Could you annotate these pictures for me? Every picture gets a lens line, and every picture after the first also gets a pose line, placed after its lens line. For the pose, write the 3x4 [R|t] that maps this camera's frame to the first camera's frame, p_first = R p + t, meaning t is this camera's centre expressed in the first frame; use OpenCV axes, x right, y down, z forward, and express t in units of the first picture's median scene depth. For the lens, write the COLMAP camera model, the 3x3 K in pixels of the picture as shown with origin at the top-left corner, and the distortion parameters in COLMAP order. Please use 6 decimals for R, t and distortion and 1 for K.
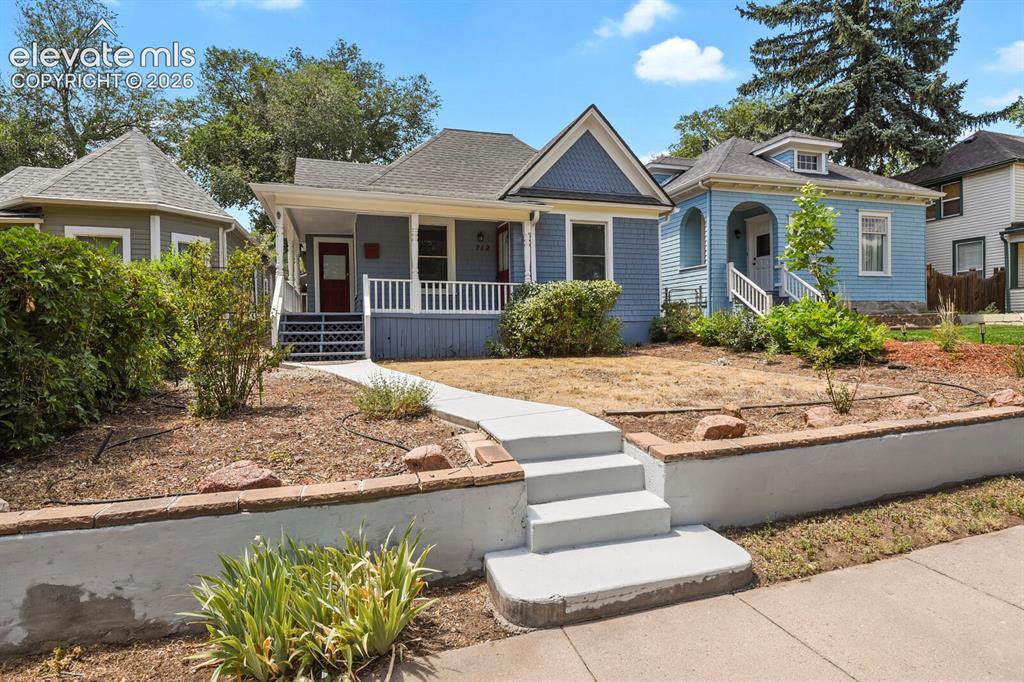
lens RADIAL K [[502.4, 0, 516.8], [0, 502.4, 340.2], [0, 0, 1]] dist [-0.008200, -0.001444]
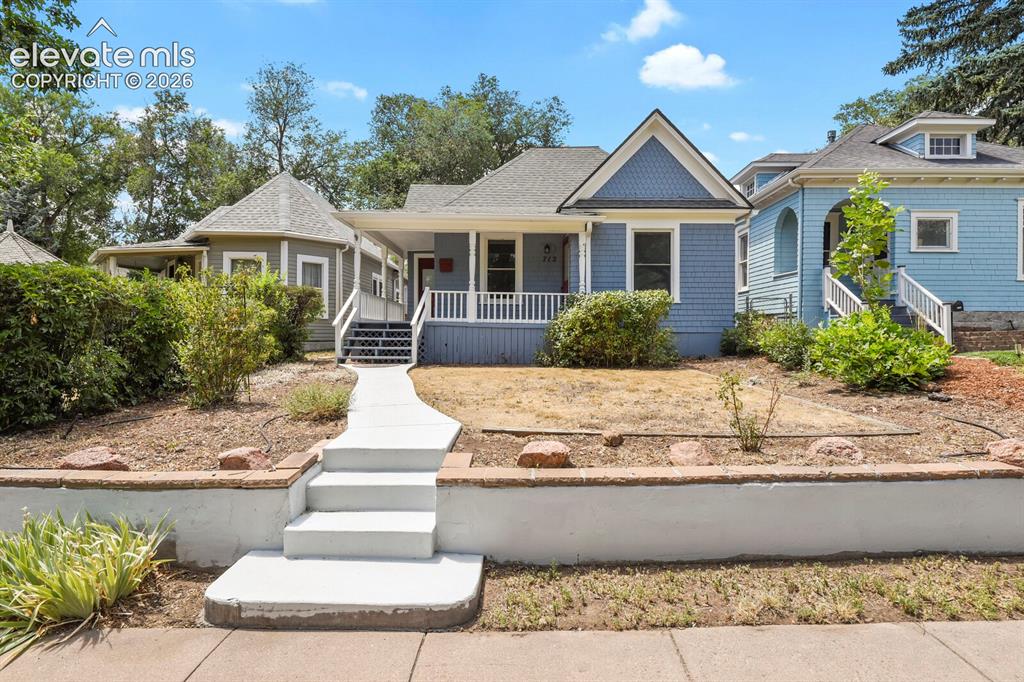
lens RADIAL K [[479.9, 0, 512.0], [0, 479.9, 341.0], [0, 0, 1]] dist [-0.008768, -0.000899]
pose [[0.955293, 0.021450, -0.294883, 0.165207], [-0.024080, 0.999696, -0.005289, -0.008773], [0.294680, 0.012153, 0.955519, 0.034519]]
